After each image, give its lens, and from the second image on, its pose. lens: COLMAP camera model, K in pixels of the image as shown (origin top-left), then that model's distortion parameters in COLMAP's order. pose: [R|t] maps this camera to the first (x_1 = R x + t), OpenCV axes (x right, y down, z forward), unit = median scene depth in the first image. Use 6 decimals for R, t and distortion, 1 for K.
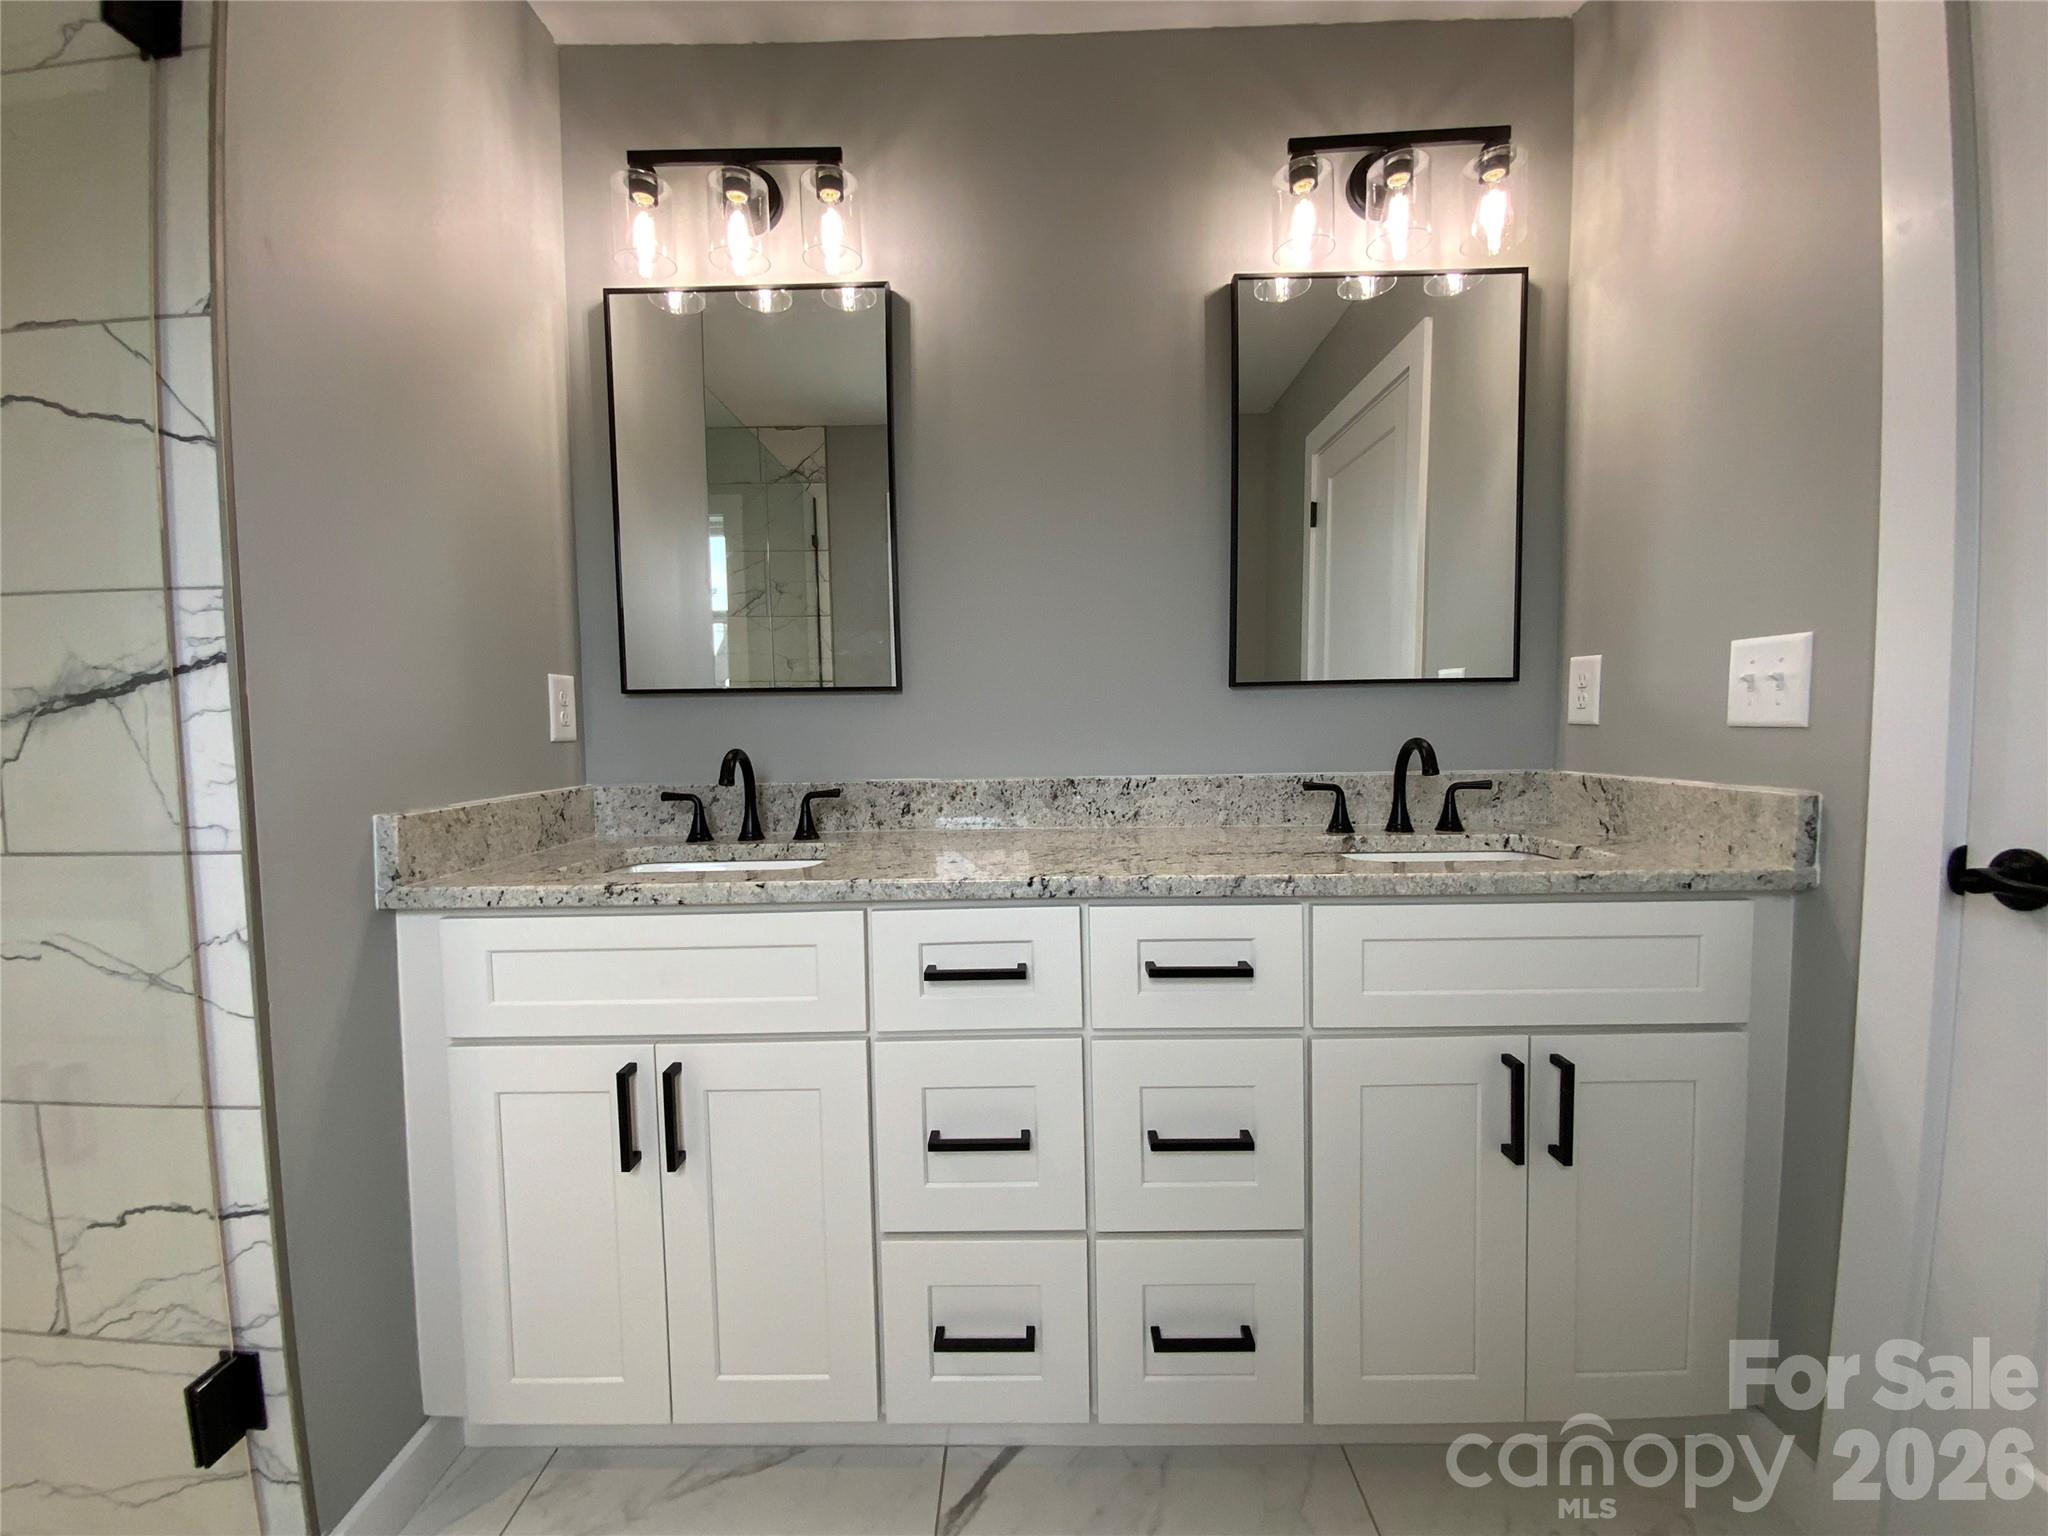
lens RADIAL K [[835.2, 0, 1036.3], [0, 835.2, 758.7], [0, 0, 1]] dist [0.020063, -0.015724]
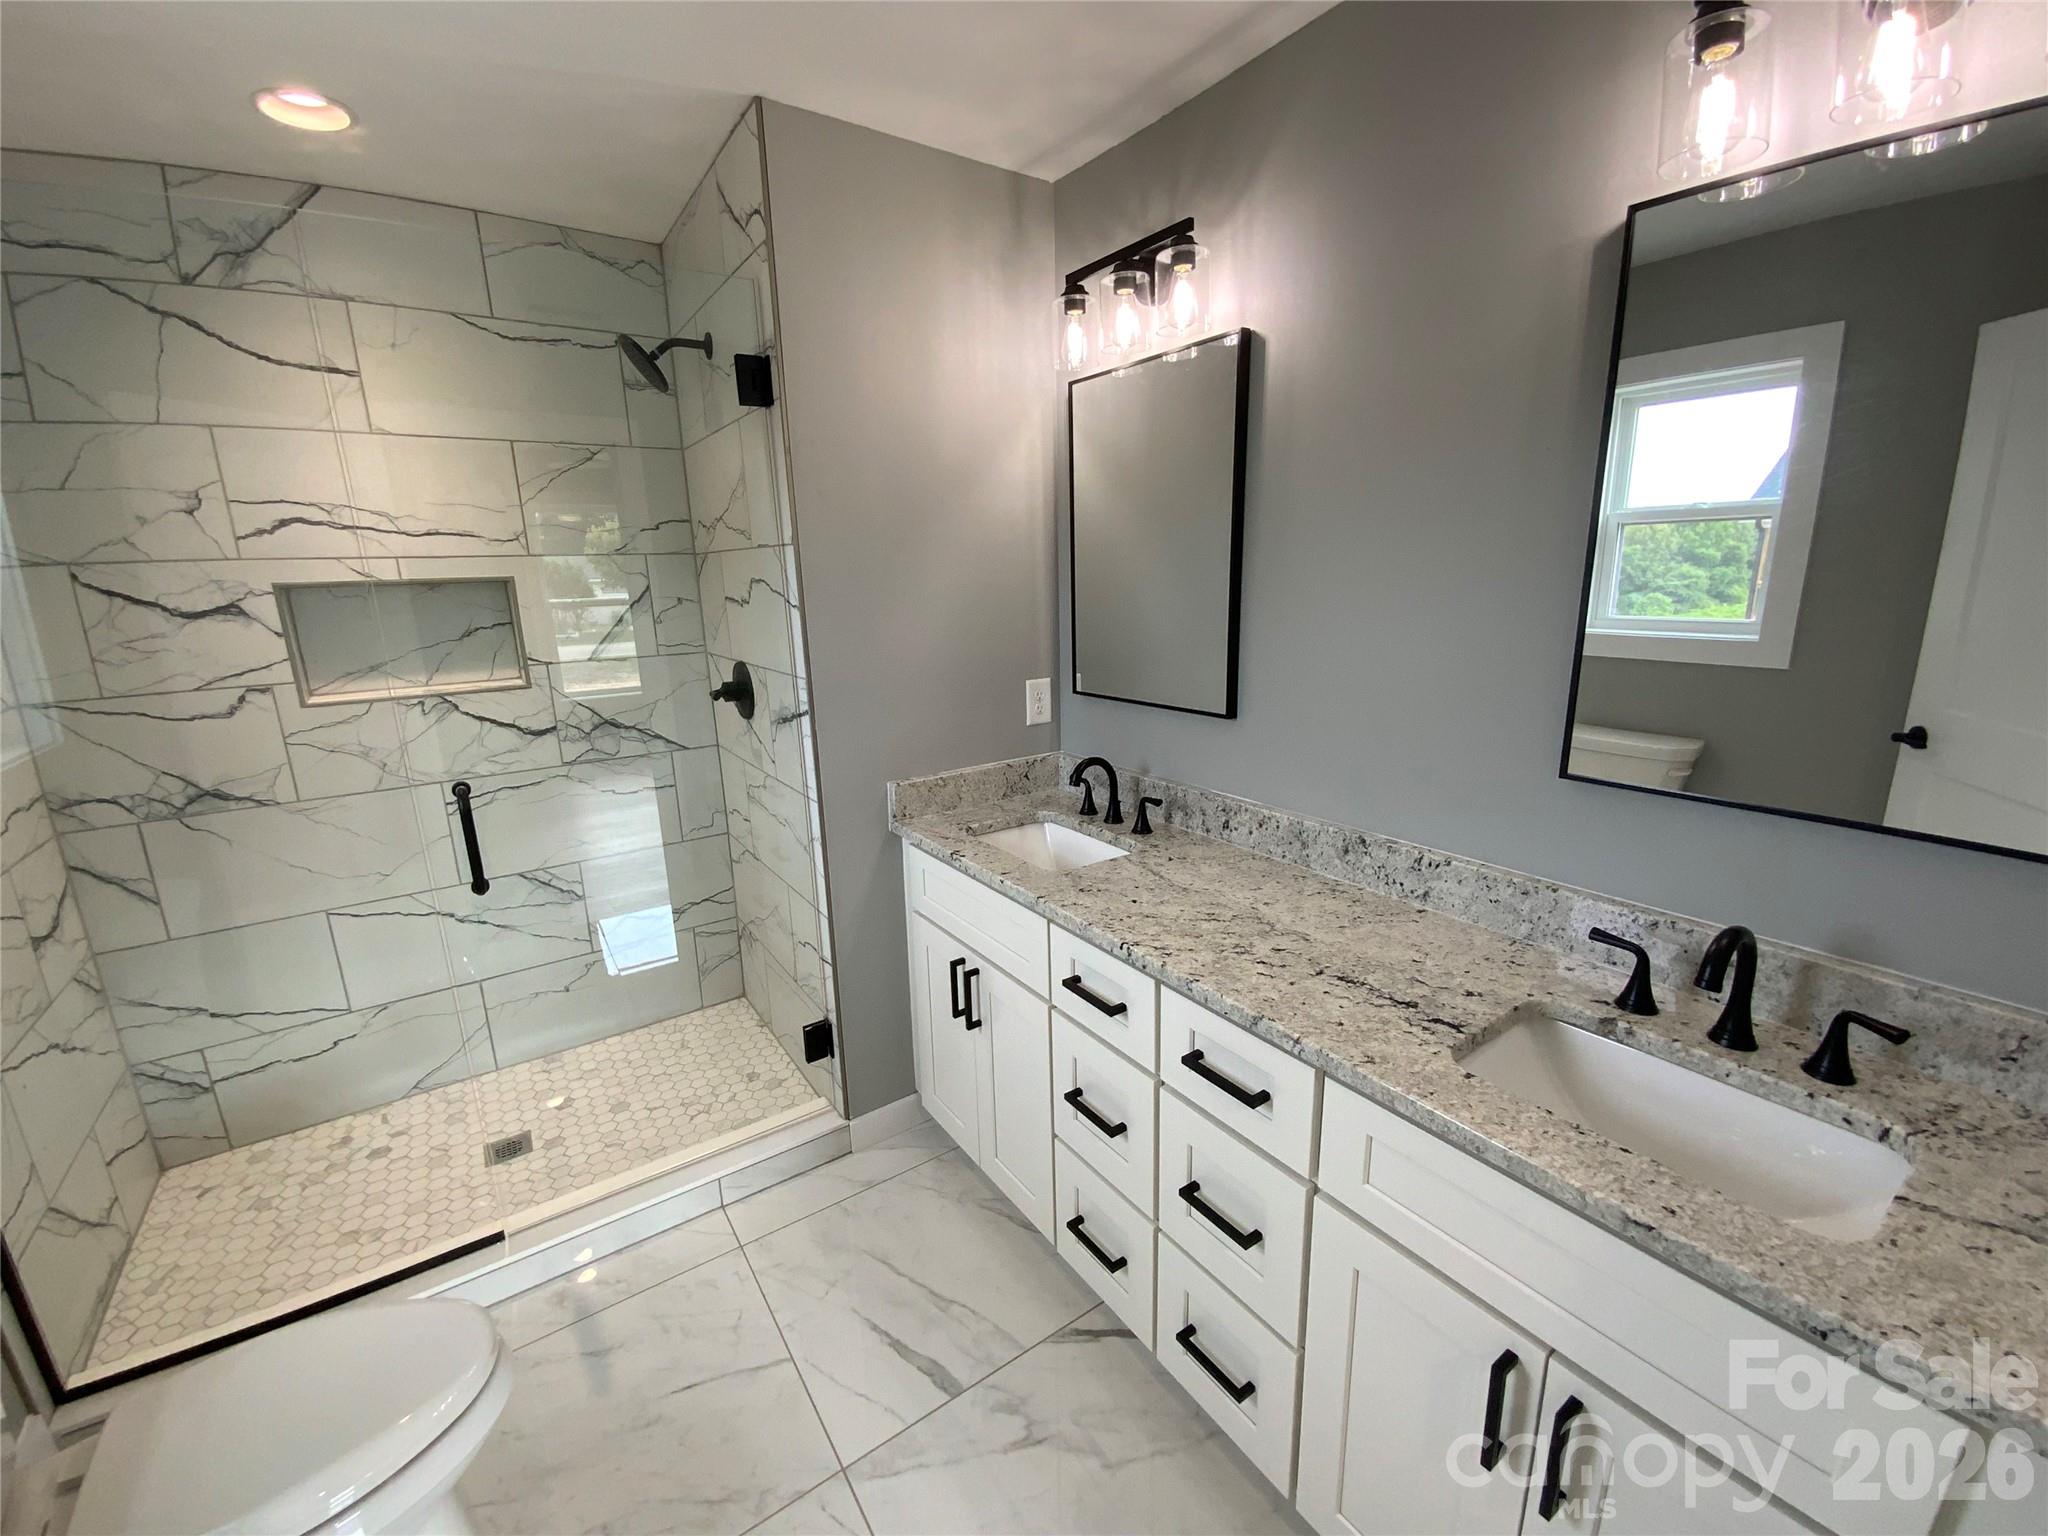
lens RADIAL K [[835.2, 0, 1020.0], [0, 835.2, 770.7], [0, 0, 1]] dist [0.020063, -0.015724]
pose [[0.575514, 0.195339, -0.794120, 0.823811], [-0.029742, 0.975411, 0.218379, -0.363770], [0.817251, -0.102062, 0.567172, 0.206095]]
